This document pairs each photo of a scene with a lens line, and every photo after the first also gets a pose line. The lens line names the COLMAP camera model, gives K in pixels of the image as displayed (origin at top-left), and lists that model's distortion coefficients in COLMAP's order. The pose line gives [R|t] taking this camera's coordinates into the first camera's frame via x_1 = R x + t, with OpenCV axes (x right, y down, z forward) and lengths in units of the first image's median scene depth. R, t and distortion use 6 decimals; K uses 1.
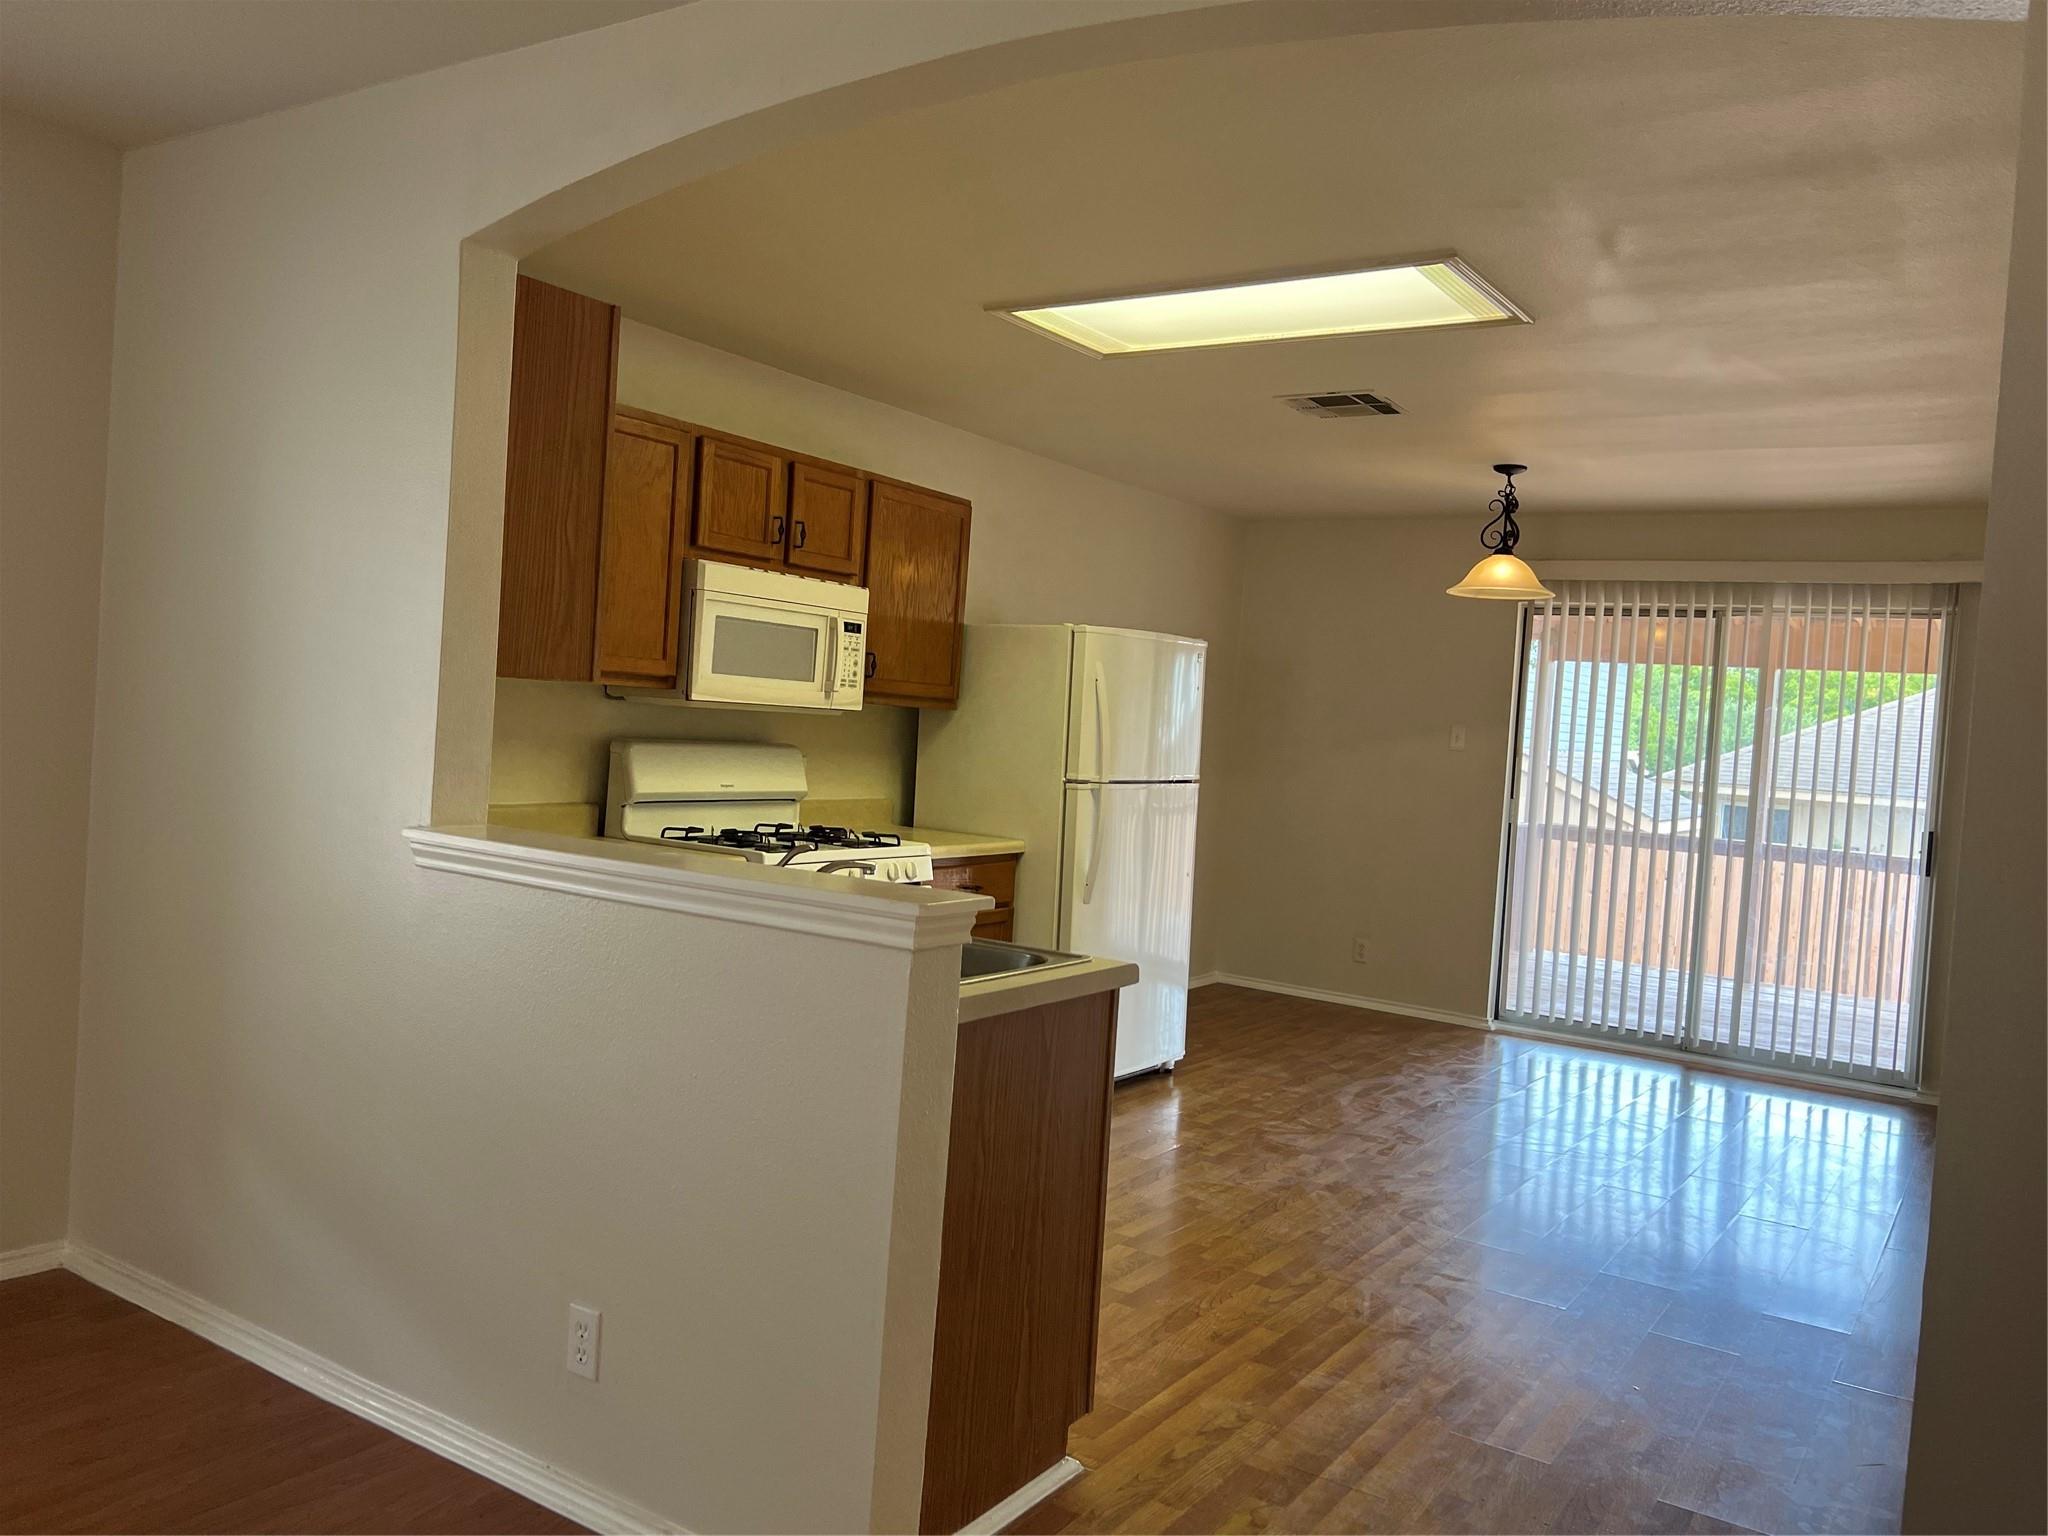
lens RADIAL K [[1557.4, 0, 1022.4], [0, 1557.4, 766.5], [0, 0, 1]] dist [0.059838, -0.073152]
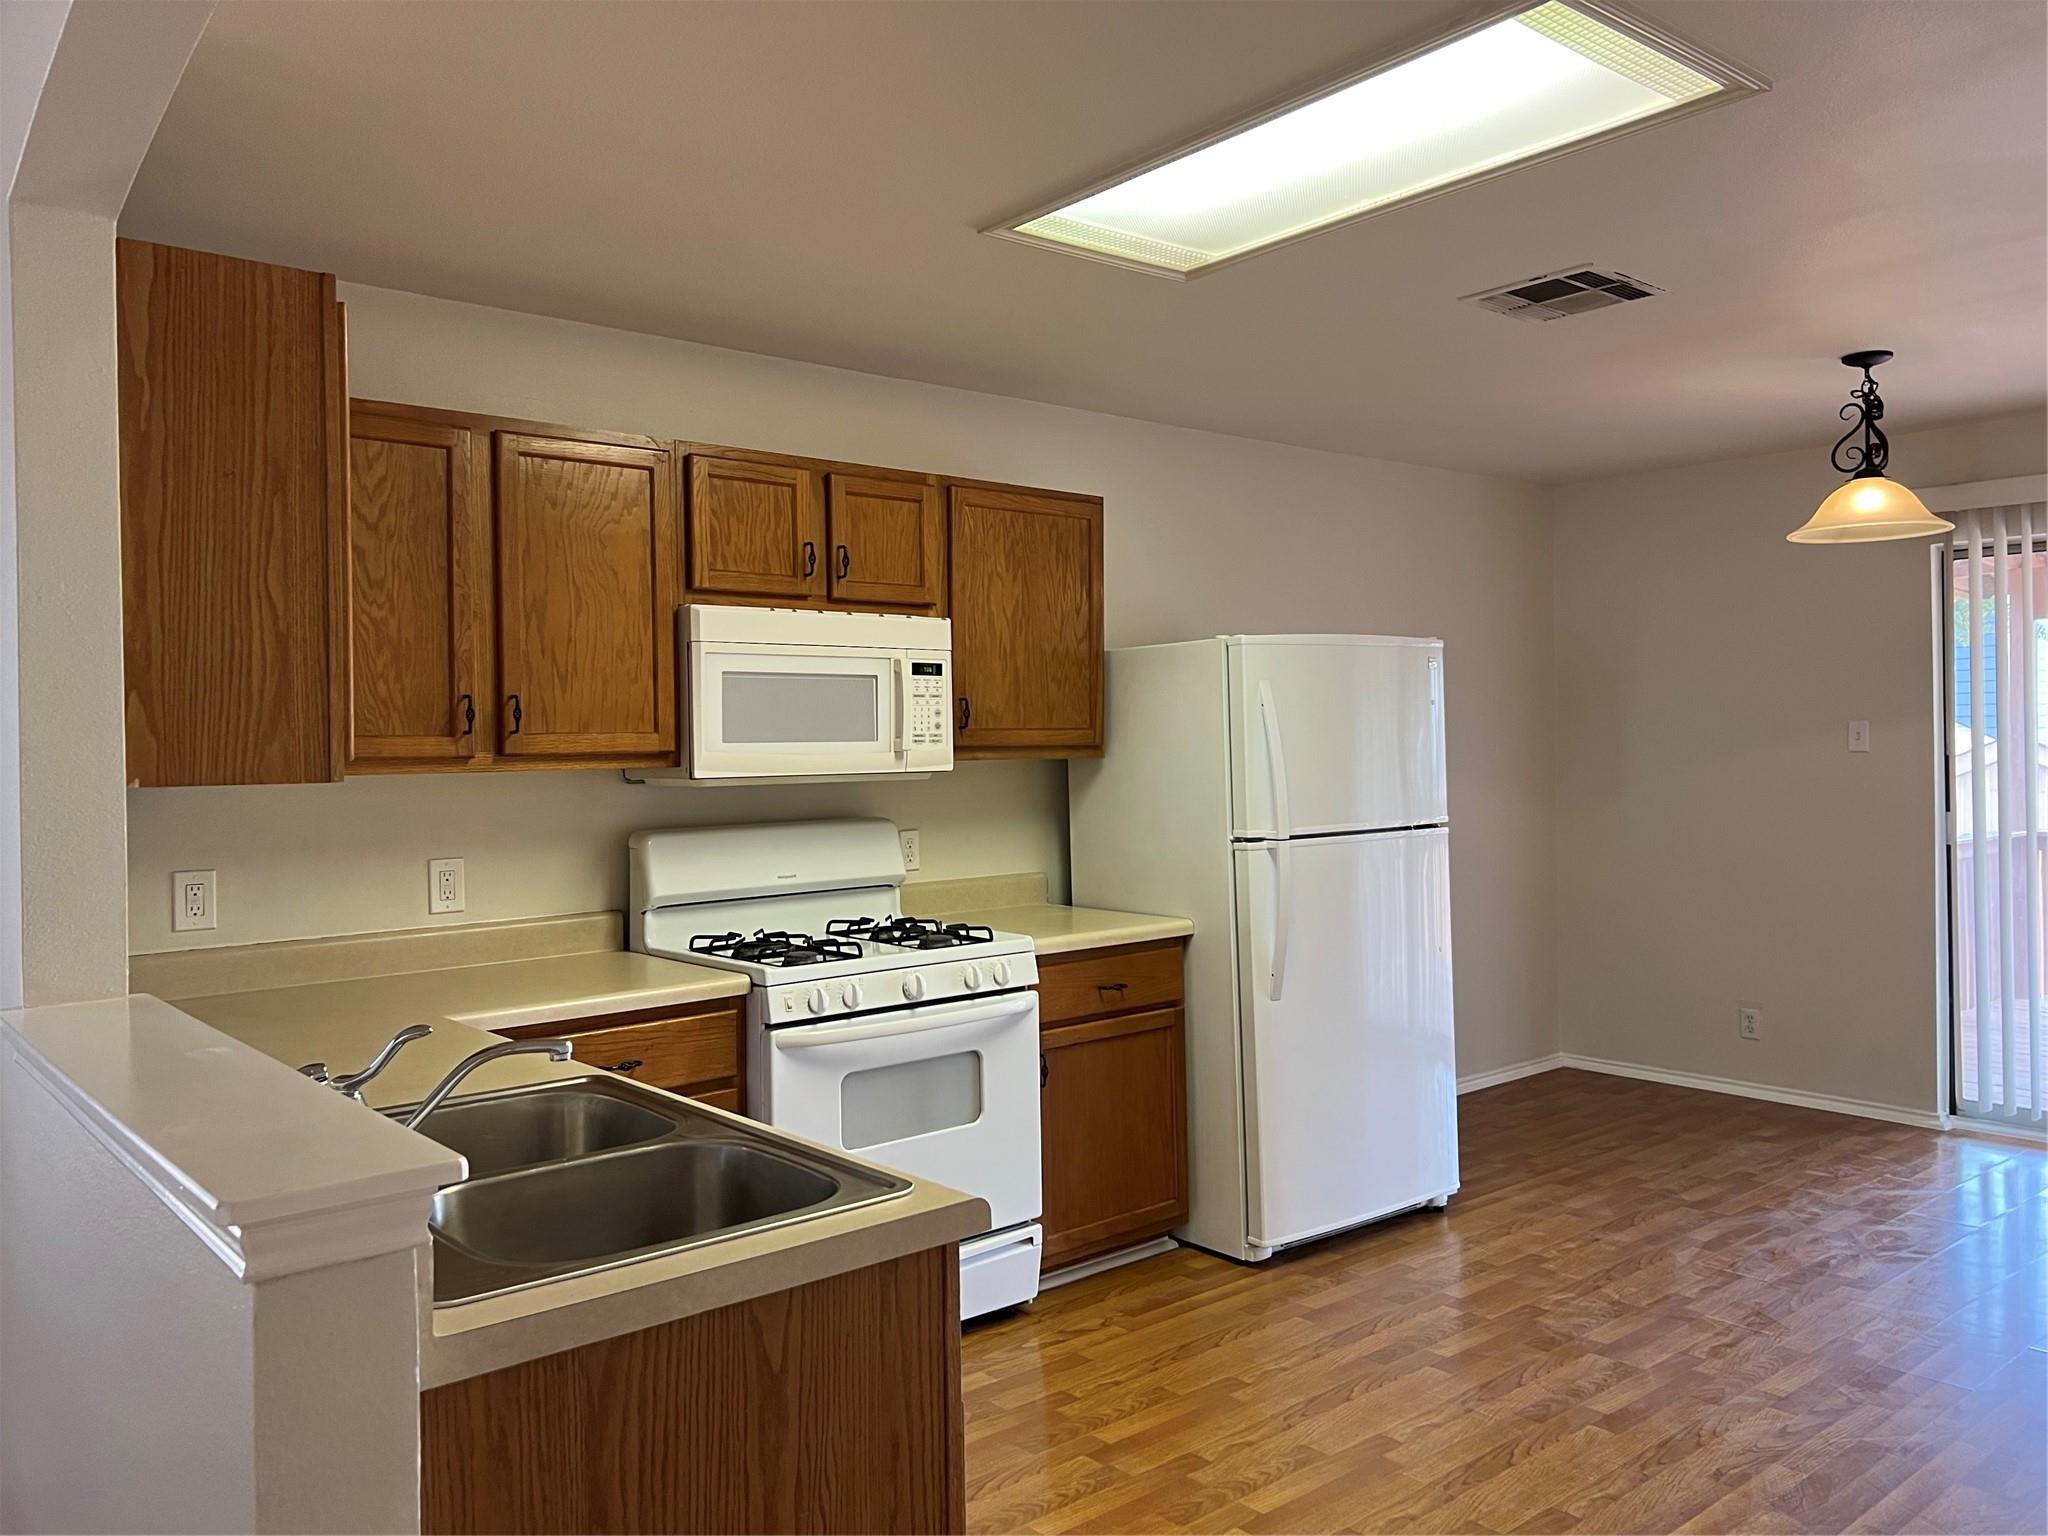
lens RADIAL K [[1557.4, 0, 995.1], [0, 1557.4, 757.4], [0, 0, 1]] dist [0.059838, -0.073152]
pose [[0.954628, -0.078953, -0.287143, 0.149038], [0.070095, 0.996697, -0.041014, -0.008580], [0.289433, 0.019025, 0.957009, 0.243171]]
